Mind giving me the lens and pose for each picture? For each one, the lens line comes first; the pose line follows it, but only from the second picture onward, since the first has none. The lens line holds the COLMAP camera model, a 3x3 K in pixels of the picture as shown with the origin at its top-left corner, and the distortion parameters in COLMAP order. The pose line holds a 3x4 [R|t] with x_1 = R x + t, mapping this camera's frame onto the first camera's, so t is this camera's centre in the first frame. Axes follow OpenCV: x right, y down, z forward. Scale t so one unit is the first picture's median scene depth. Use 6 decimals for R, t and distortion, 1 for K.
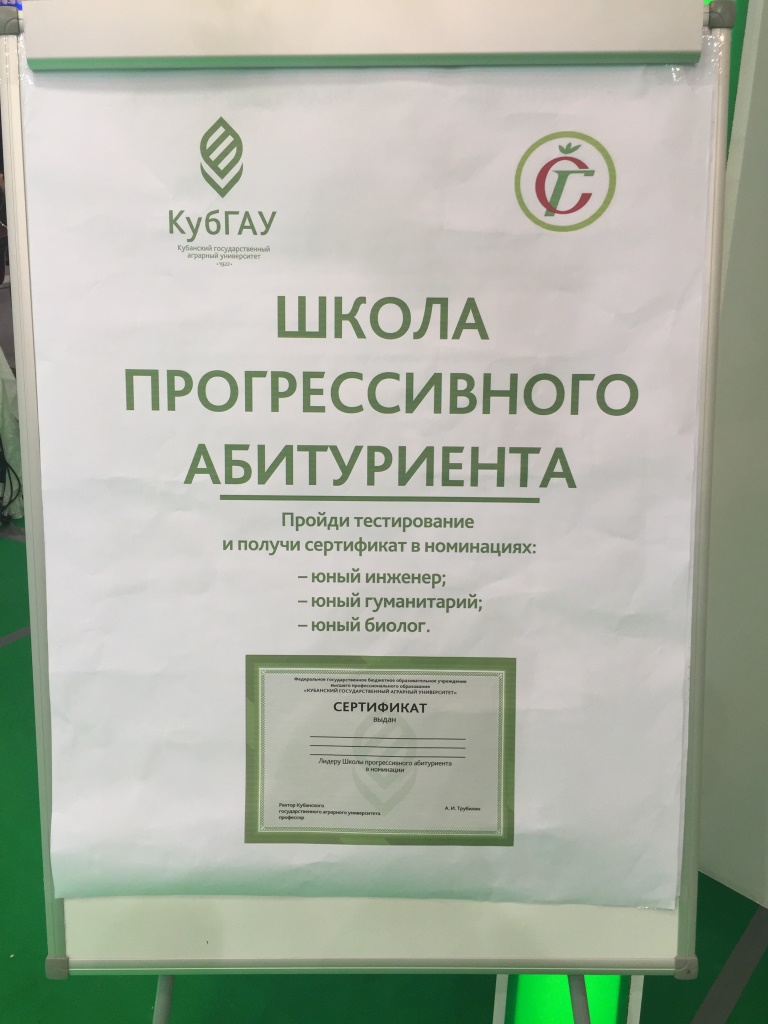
lens RADIAL K [[887.5, 0, 386.9], [0, 887.5, 514.3], [0, 0, 1]] dist [0.089122, -0.105892]
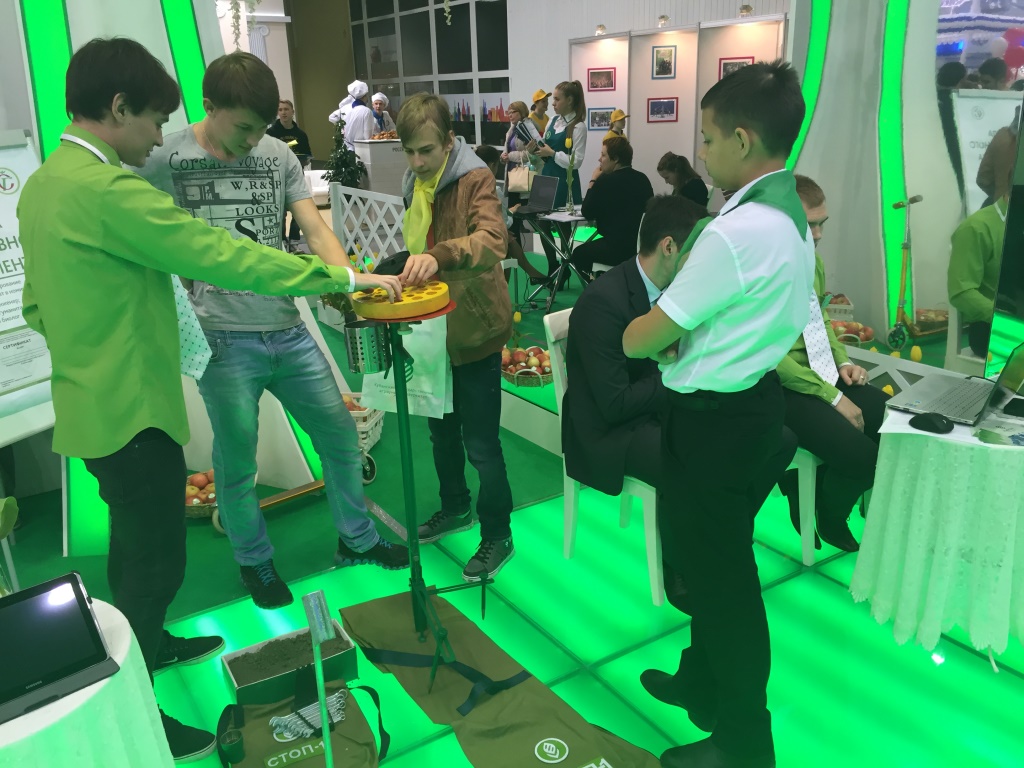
lens RADIAL K [[887.5, 0, 511.9], [0, 887.5, 380.3], [0, 0, 1]] dist [0.089122, -0.105892]
pose [[0.454357, -0.306773, 0.836331, -1.998300], [0.378385, 0.916393, 0.130574, 0.600625], [-0.806464, 0.257128, 0.532447, -2.167210]]
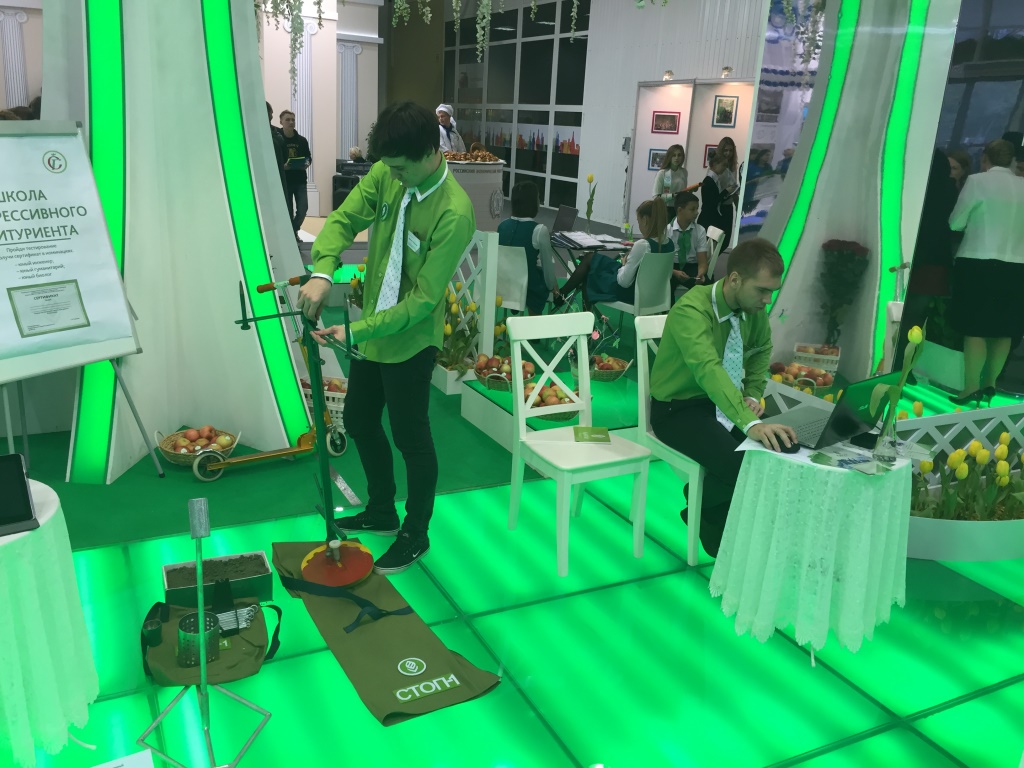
lens RADIAL K [[887.5, 0, 513.9], [0, 887.5, 383.8], [0, 0, 1]] dist [0.089122, -0.105892]
pose [[0.548343, -0.227652, 0.804670, -2.169466], [0.280100, 0.956650, 0.079776, 0.851702], [-0.787949, 0.181643, 0.588338, -2.869468]]
